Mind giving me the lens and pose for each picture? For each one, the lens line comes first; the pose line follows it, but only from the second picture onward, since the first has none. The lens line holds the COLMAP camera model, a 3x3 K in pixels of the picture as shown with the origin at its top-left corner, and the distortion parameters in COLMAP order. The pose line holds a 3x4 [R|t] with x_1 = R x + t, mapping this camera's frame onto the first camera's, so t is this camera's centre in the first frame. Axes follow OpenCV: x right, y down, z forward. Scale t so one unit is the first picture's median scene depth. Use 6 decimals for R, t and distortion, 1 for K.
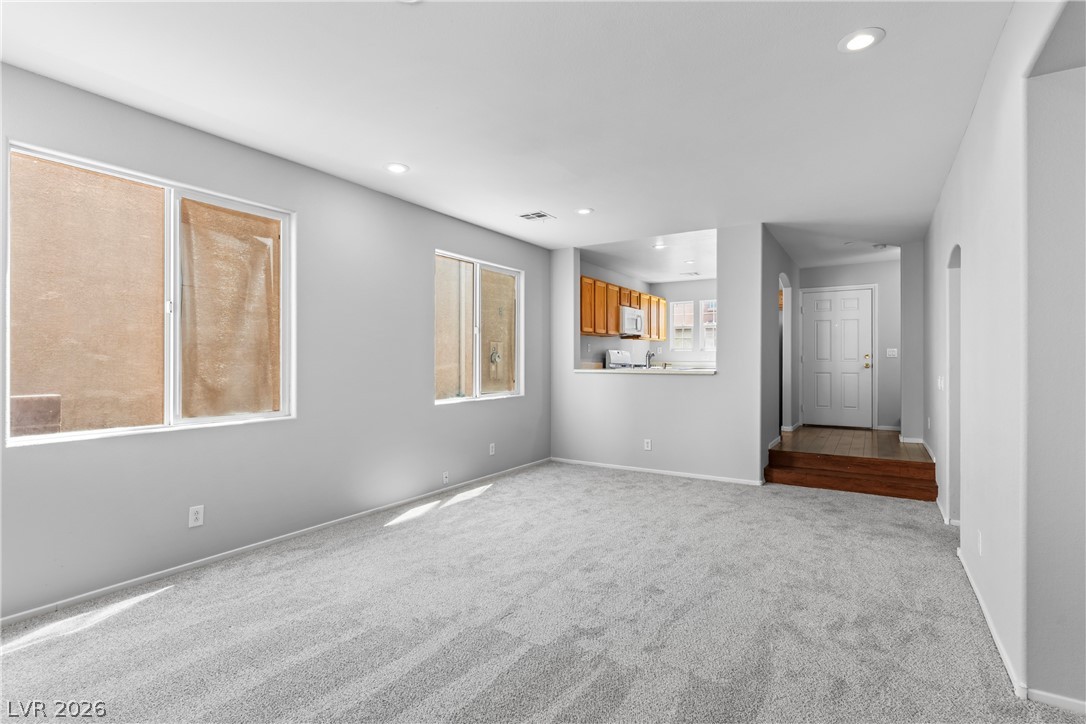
lens RADIAL K [[521.3, 0, 542.9], [0, 521.3, 358.6], [0, 0, 1]] dist [0.000434, 0.000916]
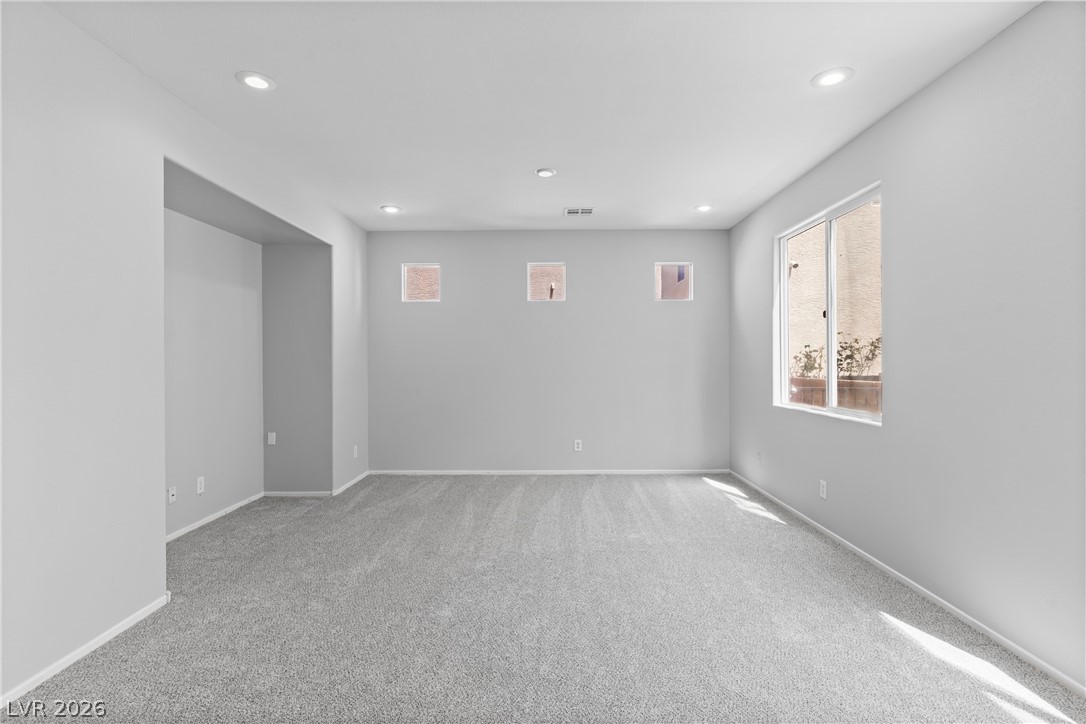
lens RADIAL K [[521.3, 0, 542.9], [0, 521.3, 358.6], [0, 0, 1]] dist [0.000434, 0.000916]
pose [[-0.849187, 0.008024, -0.528031, 0.363800], [0.013572, 0.999886, -0.006632, 0.002334], [0.527917, -0.012798, -0.849199, 1.219334]]
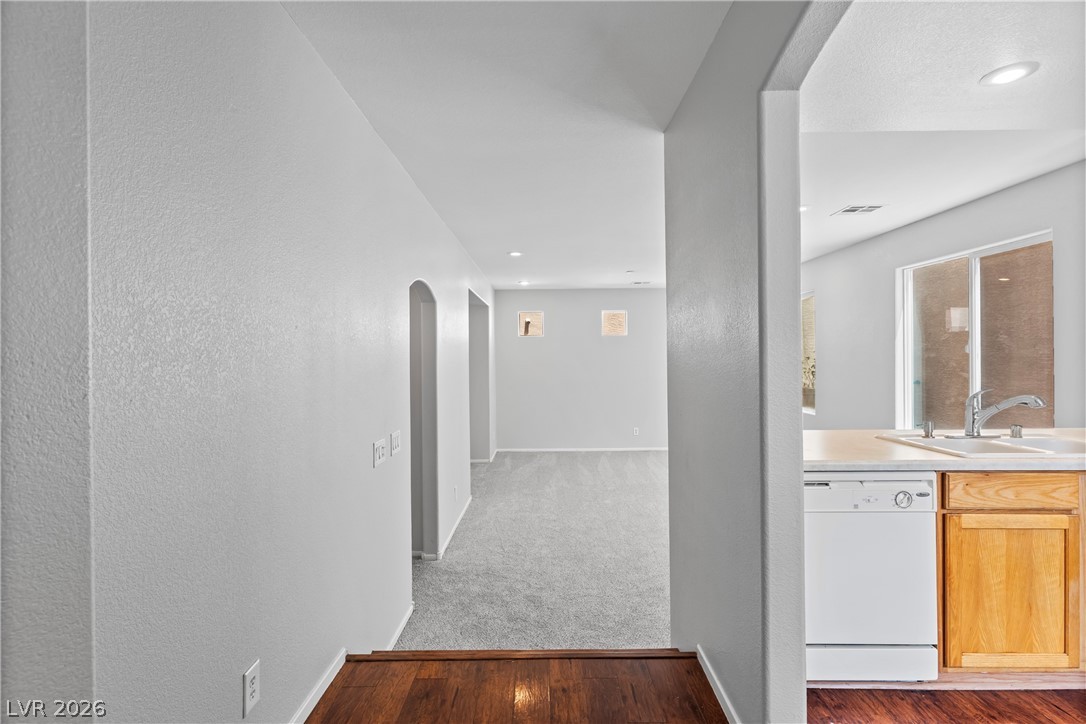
lens RADIAL K [[537.5, 0, 543.0], [0, 537.5, 362.0], [0, 0, 1]] dist [-0.001316, -0.000120]
pose [[-0.851176, 0.013547, -0.524705, 0.965056], [0.015110, 0.999885, 0.001305, -0.060476], [0.524662, -0.006817, -0.851283, 1.702114]]
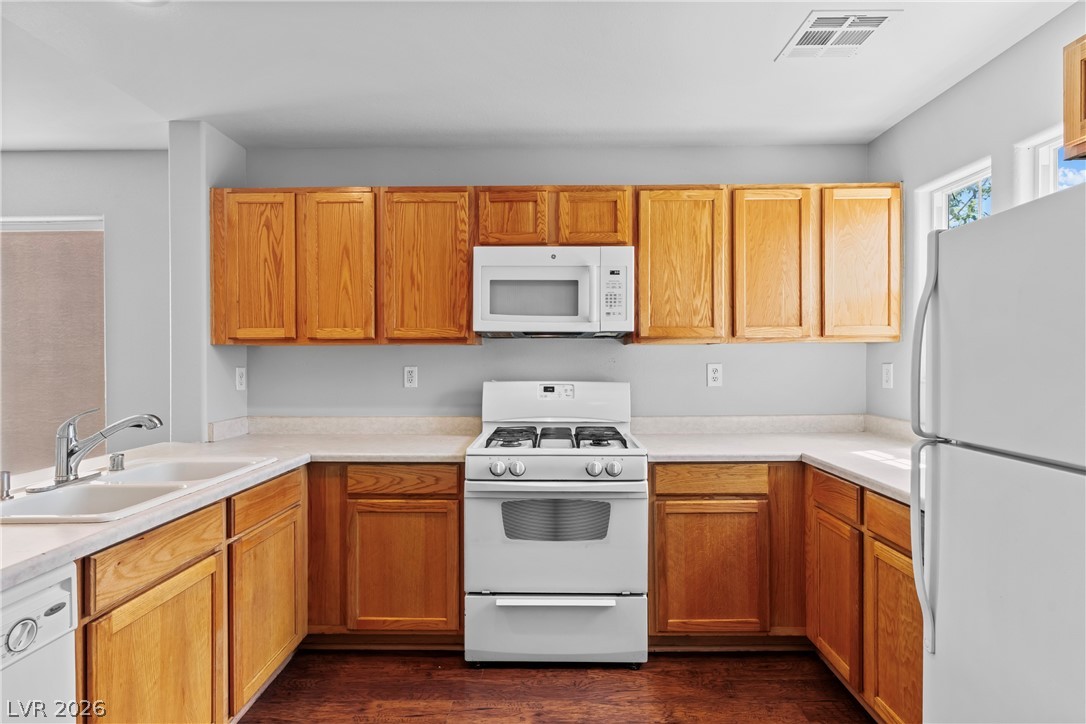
lens RADIAL K [[537.5, 0, 543.0], [0, 537.5, 362.0], [0, 0, 1]] dist [-0.001316, -0.000120]
pose [[0.525474, 0.005704, -0.850791, 0.819436], [0.006793, 0.999918, 0.010900, -0.062675], [0.850783, -0.011507, 0.525391, 1.569271]]
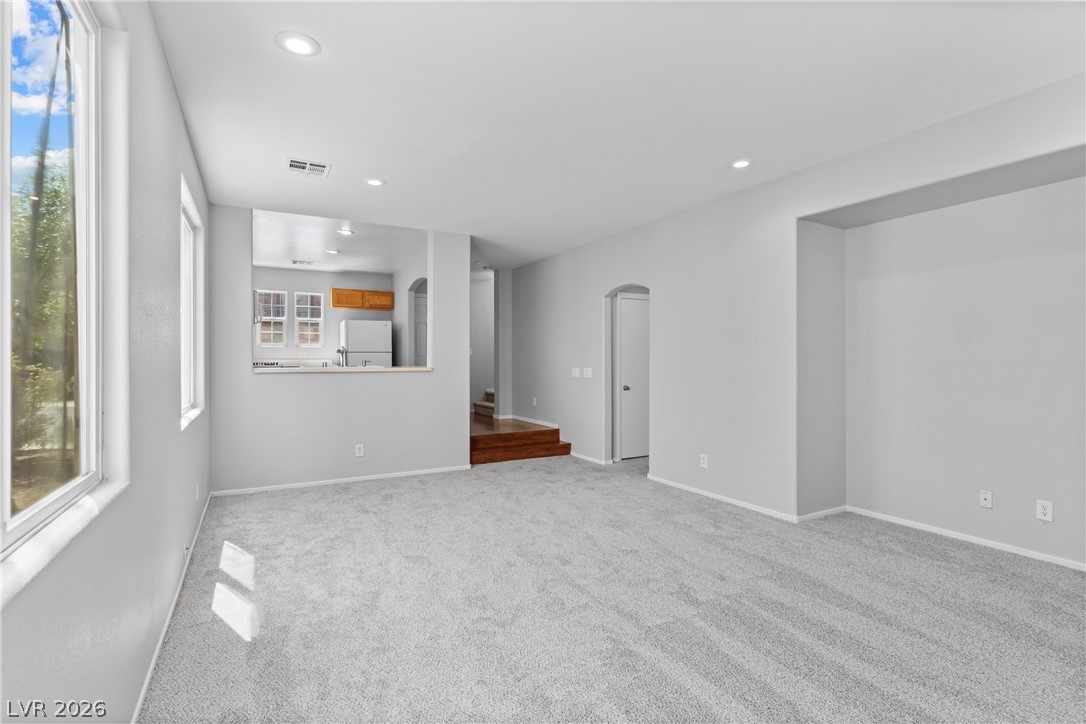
lens RADIAL K [[515.5, 0, 541.8], [0, 515.5, 356.9], [0, 0, 1]] dist [0.001542, 0.000265]
pose [[0.488533, 0.001799, 0.872543, -0.592621], [-0.003199, 0.999995, -0.000270, 0.002655], [-0.872539, -0.002660, 0.488537, 0.397527]]
